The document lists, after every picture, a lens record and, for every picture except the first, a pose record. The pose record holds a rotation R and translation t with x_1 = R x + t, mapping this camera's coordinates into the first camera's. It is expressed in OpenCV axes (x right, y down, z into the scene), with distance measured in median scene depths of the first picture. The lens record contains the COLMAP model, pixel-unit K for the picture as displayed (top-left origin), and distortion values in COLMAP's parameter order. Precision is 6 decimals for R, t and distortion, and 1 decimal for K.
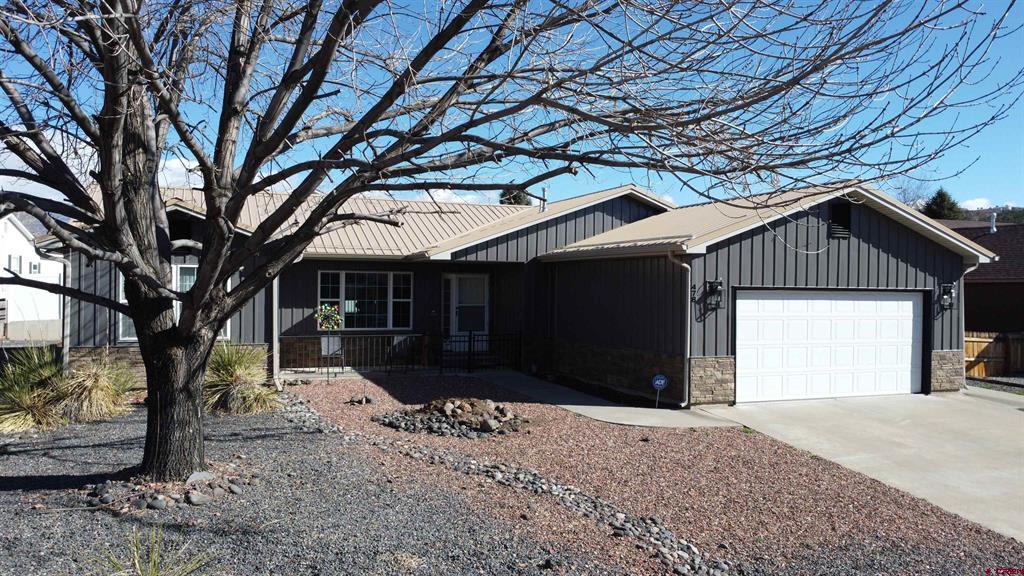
lens RADIAL K [[770.6, 0, 516.4], [0, 770.6, 283.9], [0, 0, 1]] dist [0.000298, -0.006606]
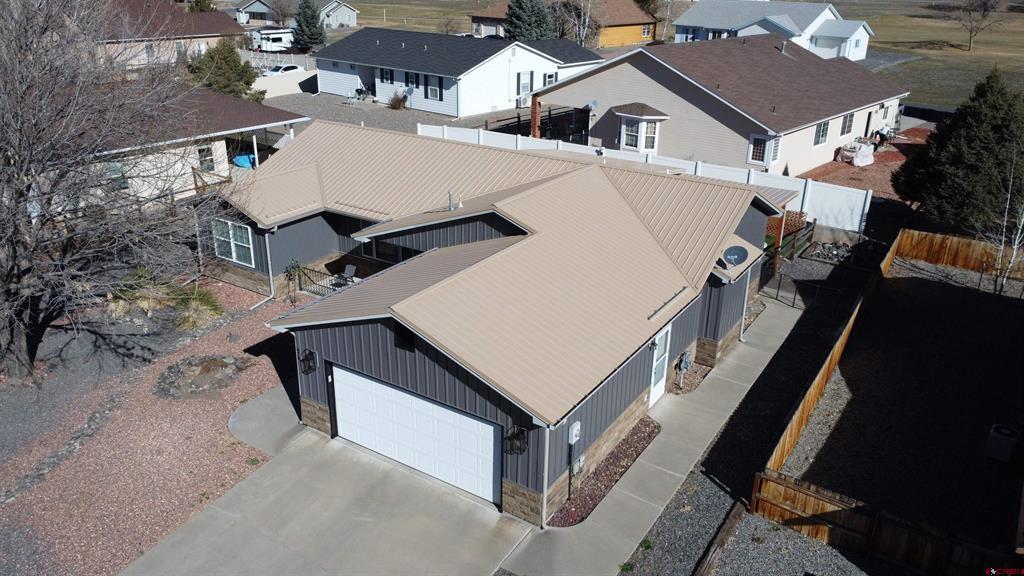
lens RADIAL K [[770.6, 0, 516.7], [0, 770.6, 290.0], [0, 0, 1]] dist [0.000298, -0.006606]
pose [[0.577310, 0.313470, -0.753956, 1.232036], [-0.006704, 0.925160, 0.379517, -0.520185], [0.816498, -0.214045, 0.536205, 0.534820]]
